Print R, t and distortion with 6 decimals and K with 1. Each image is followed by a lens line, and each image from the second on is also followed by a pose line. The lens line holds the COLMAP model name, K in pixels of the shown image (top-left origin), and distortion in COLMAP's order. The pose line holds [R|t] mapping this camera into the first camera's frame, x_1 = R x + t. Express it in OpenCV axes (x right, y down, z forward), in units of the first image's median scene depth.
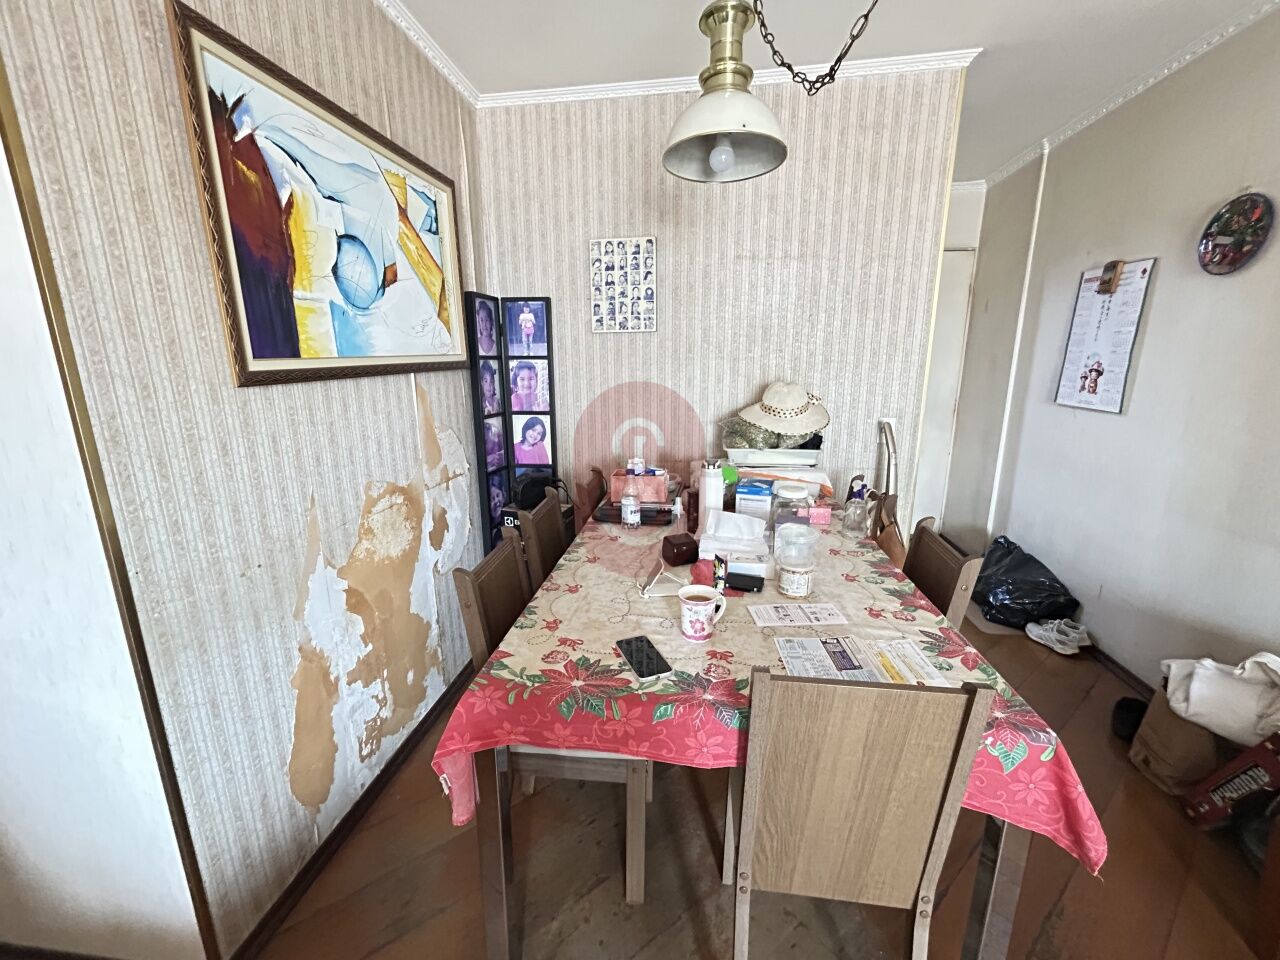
lens RADIAL K [[518.3, 0, 640.2], [0, 518.3, 479.6], [0, 0, 1]] dist [0.001008, -0.000903]
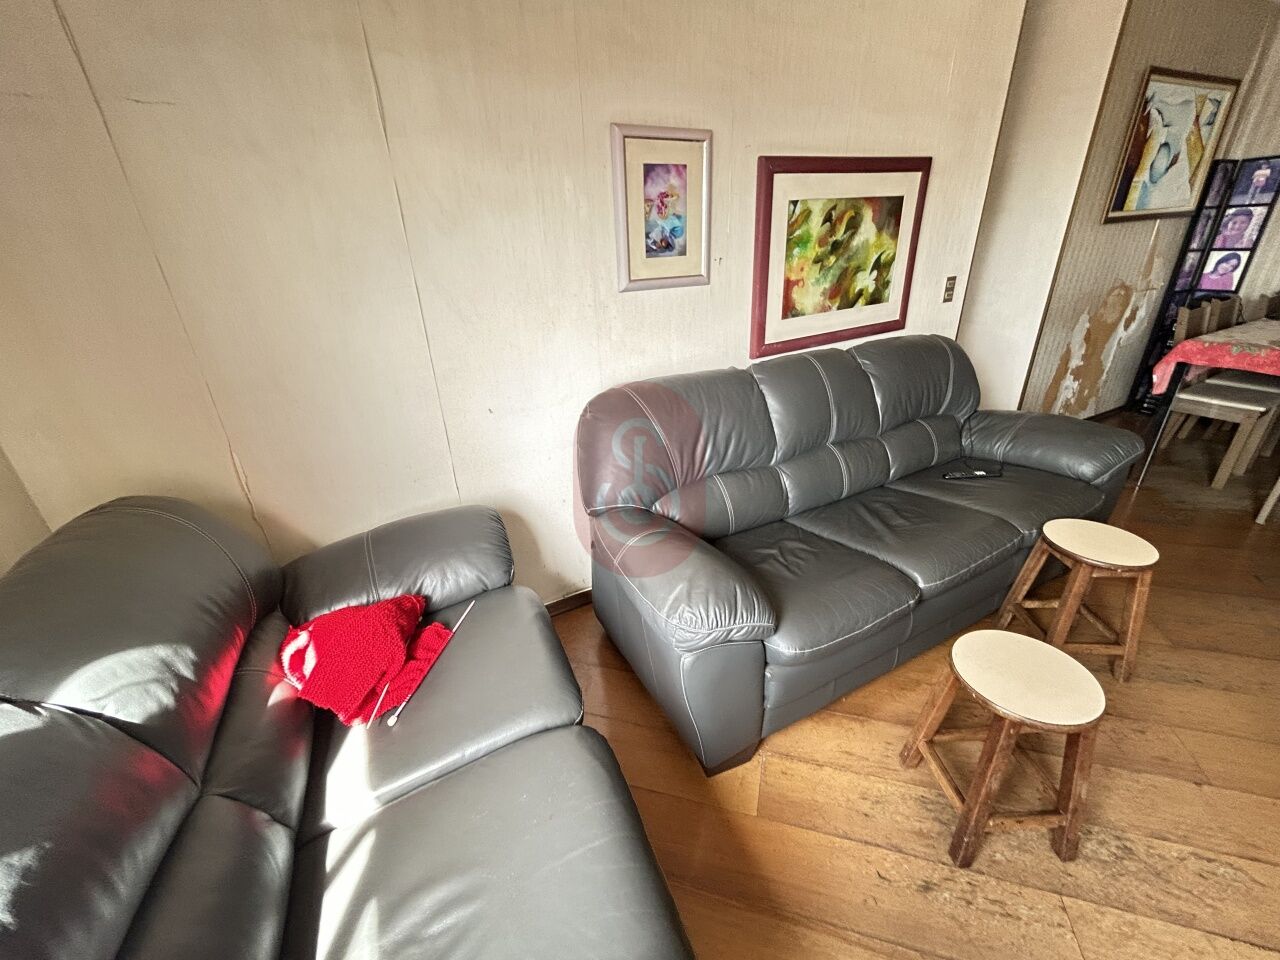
lens RADIAL K [[518.3, 0, 640.9], [0, 518.3, 480.4], [0, 0, 1]] dist [0.001008, -0.000903]
pose [[0.582474, 0.323466, -0.745717, 0.129662], [-0.144714, 0.944021, 0.296448, 0.347935], [0.799864, -0.064758, 0.596678, -1.442134]]
